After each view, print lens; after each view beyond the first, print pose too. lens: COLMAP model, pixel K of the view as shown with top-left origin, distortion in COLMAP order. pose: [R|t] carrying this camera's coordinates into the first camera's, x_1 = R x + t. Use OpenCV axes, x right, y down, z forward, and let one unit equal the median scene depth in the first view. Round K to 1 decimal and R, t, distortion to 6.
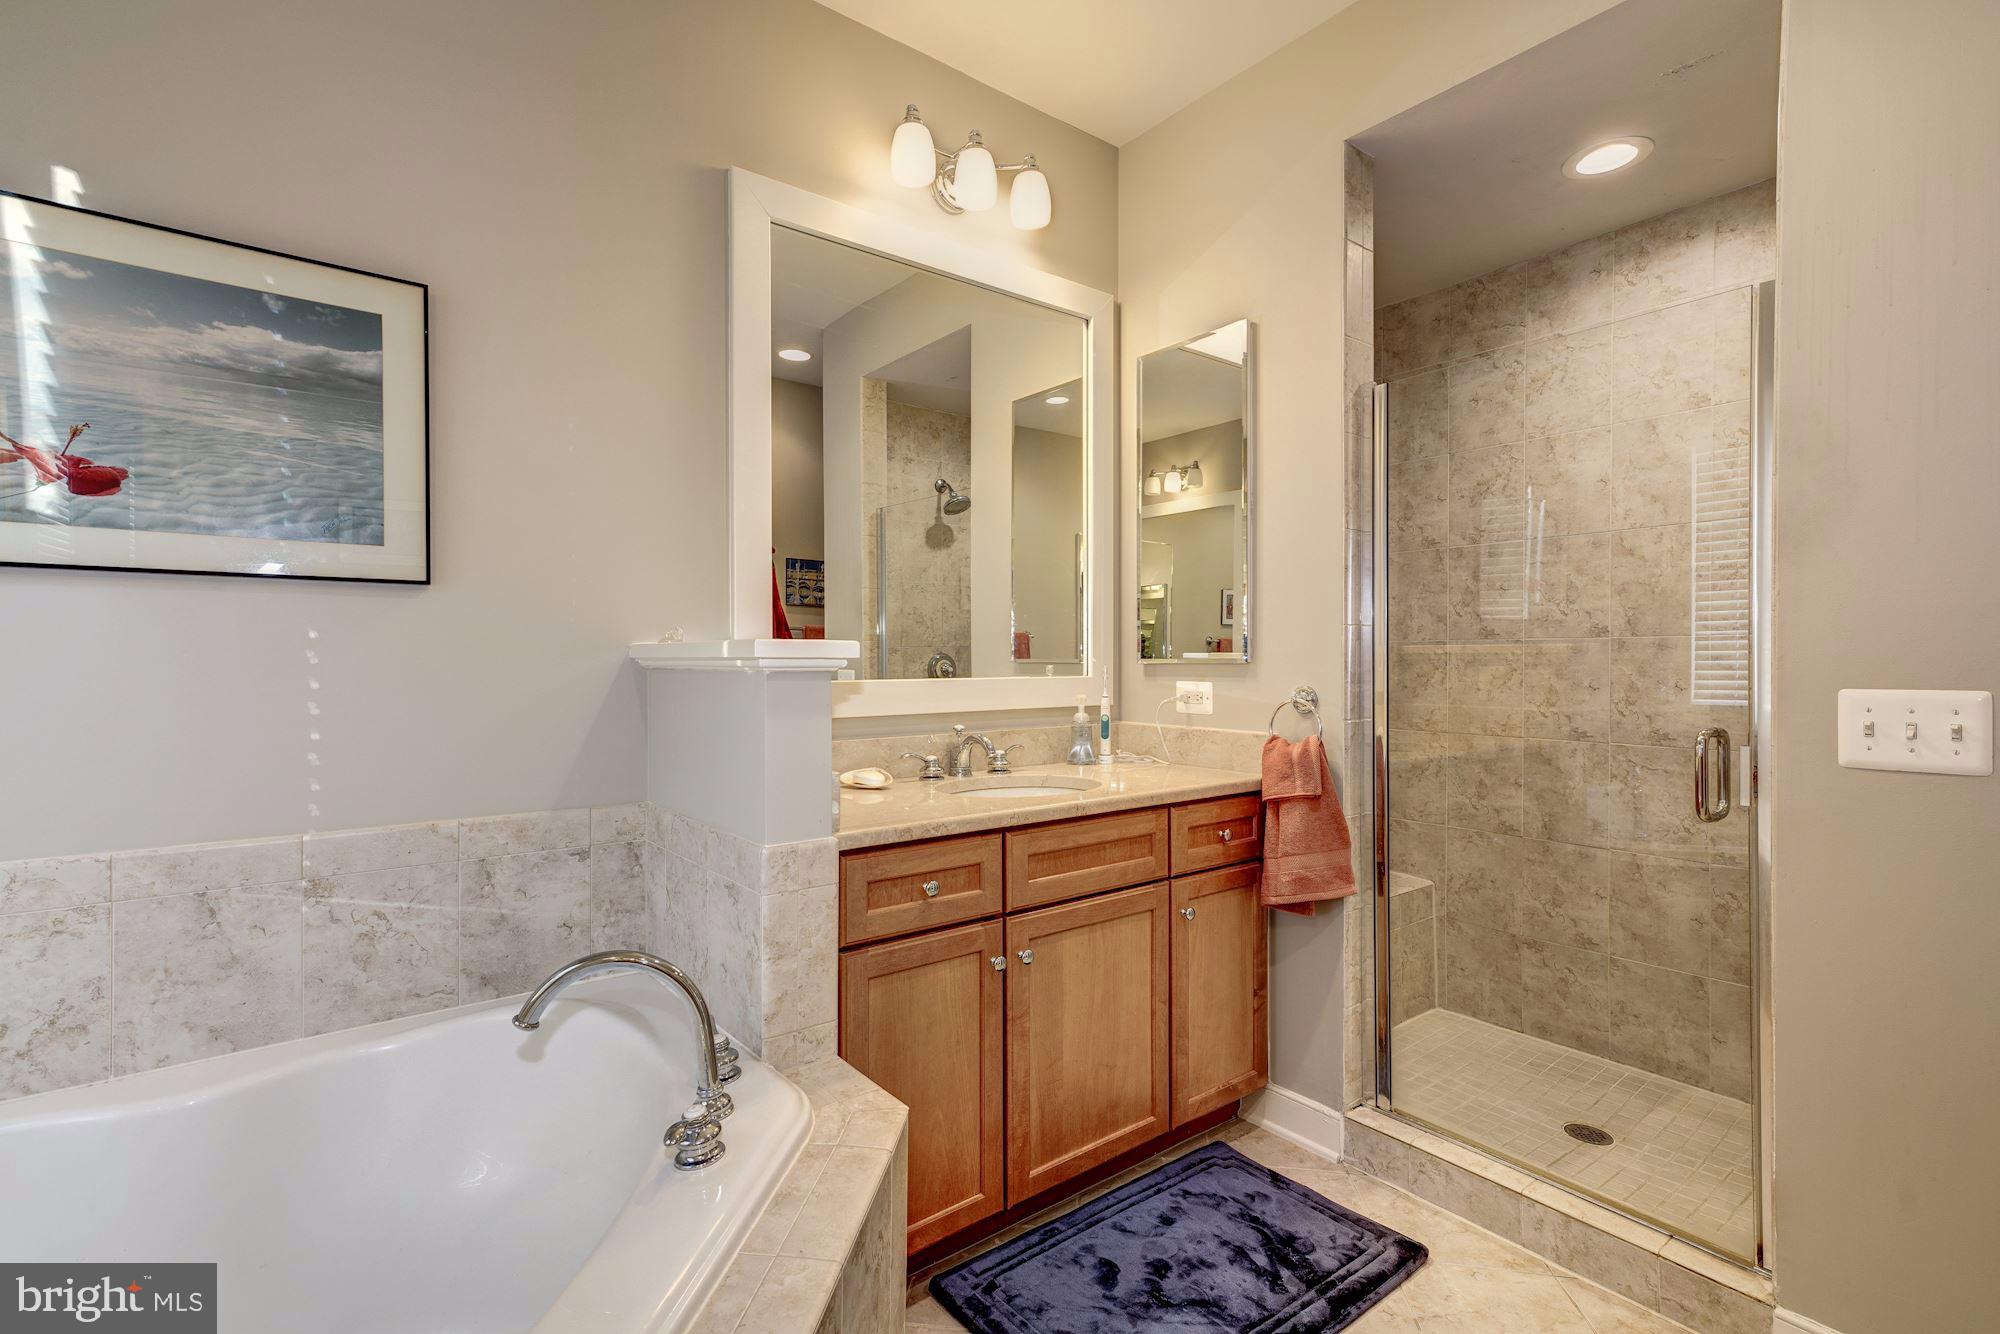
lens RADIAL K [[896.8, 0, 993.1], [0, 896.8, 665.5], [0, 0, 1]] dist [0.012360, 0.001632]
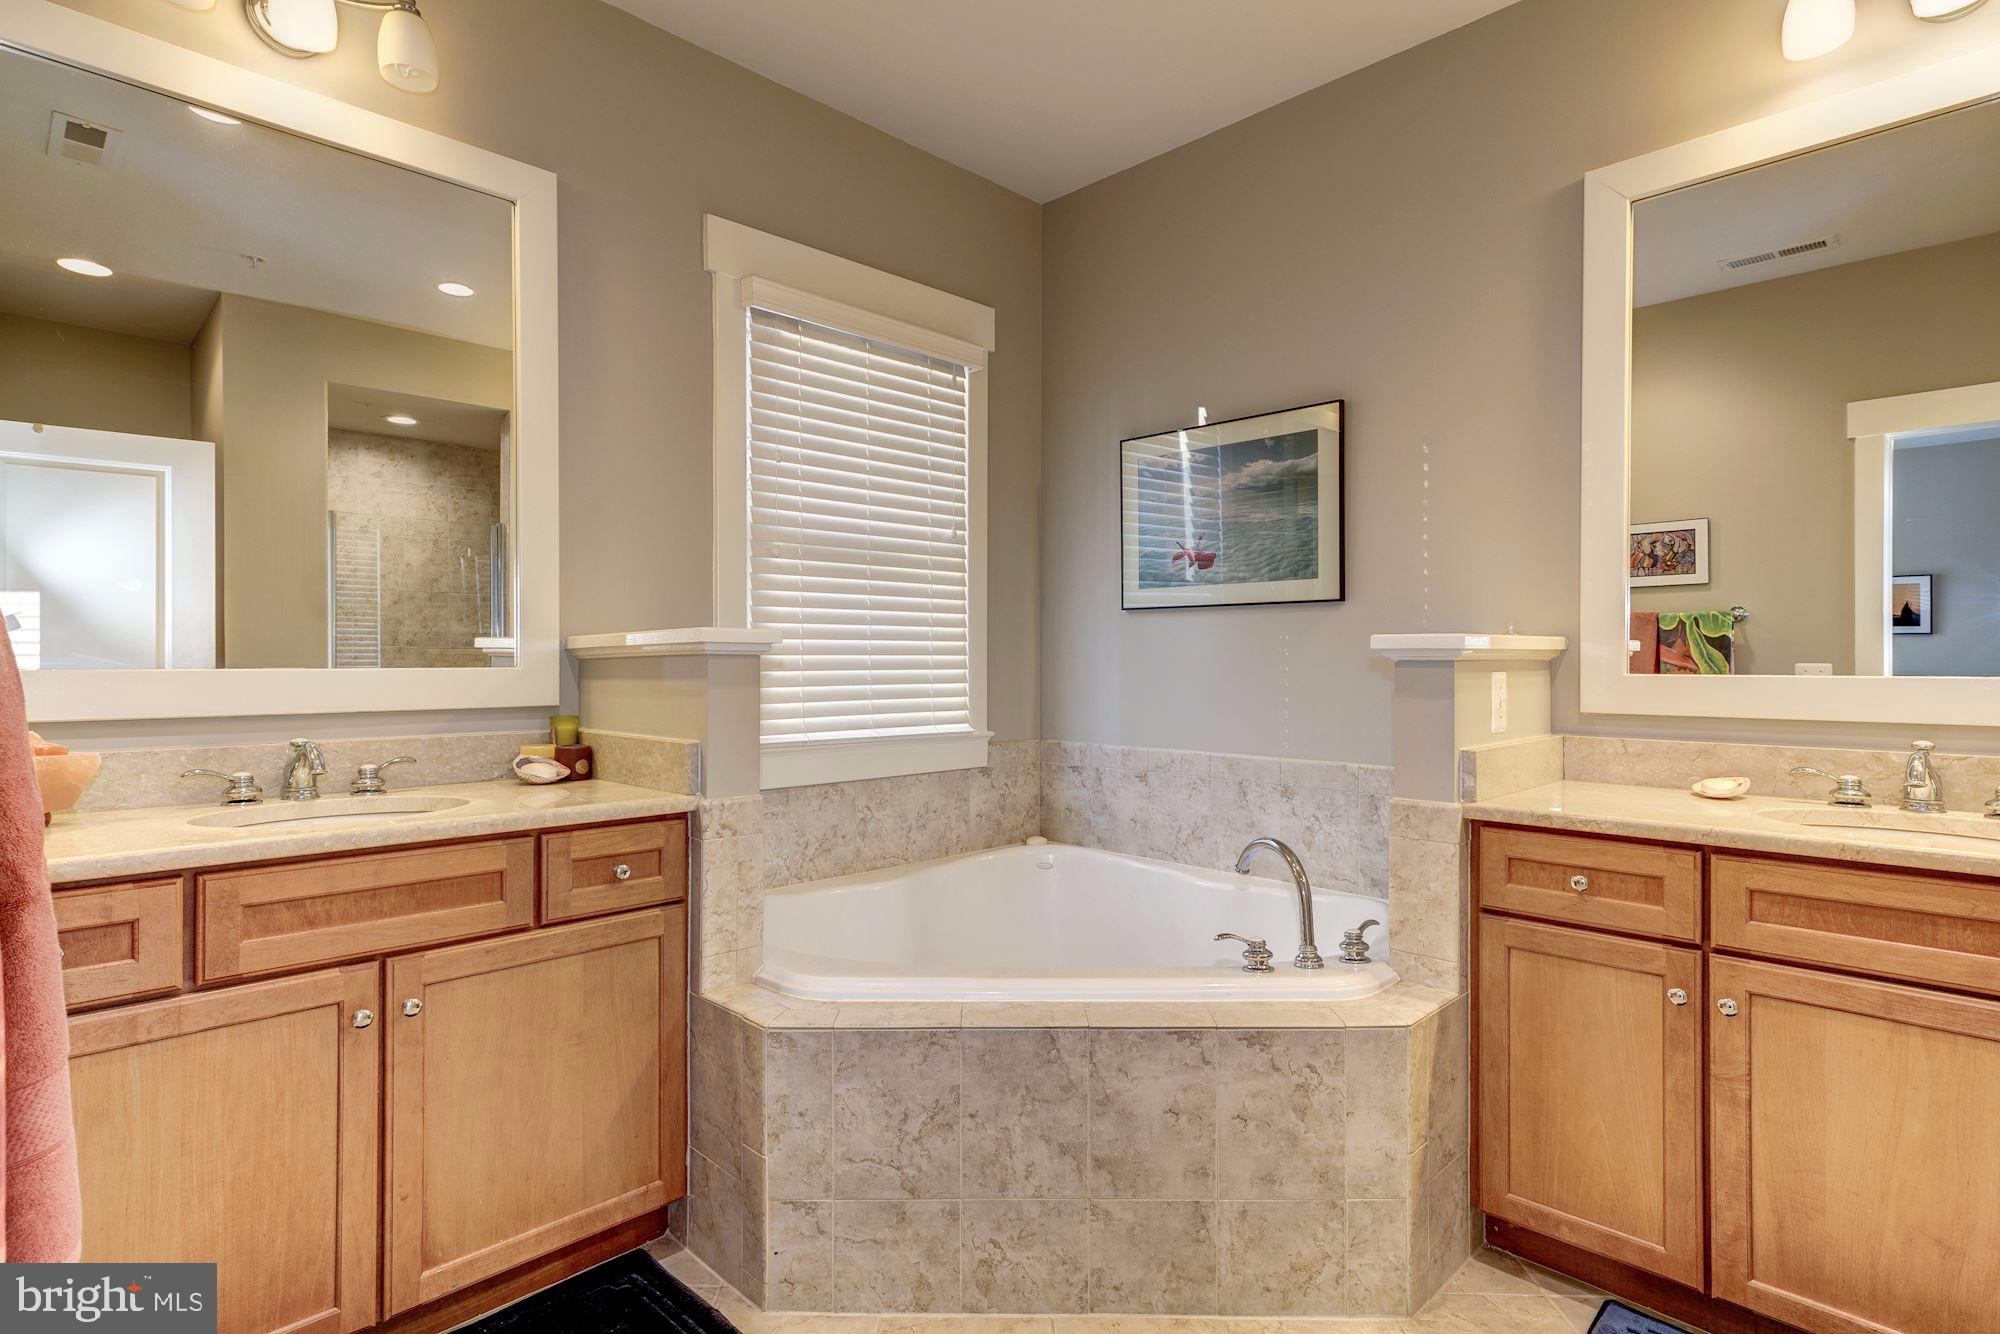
lens RADIAL K [[1032.0, 0, 992.9], [0, 1032.0, 660.3], [0, 0, 1]] dist [-0.001842, -0.000019]
pose [[0.127232, 0.003896, -0.991865, 1.012287], [-0.005787, 0.999978, 0.003186, 0.005114], [0.991856, 0.005335, 0.127252, 0.228961]]
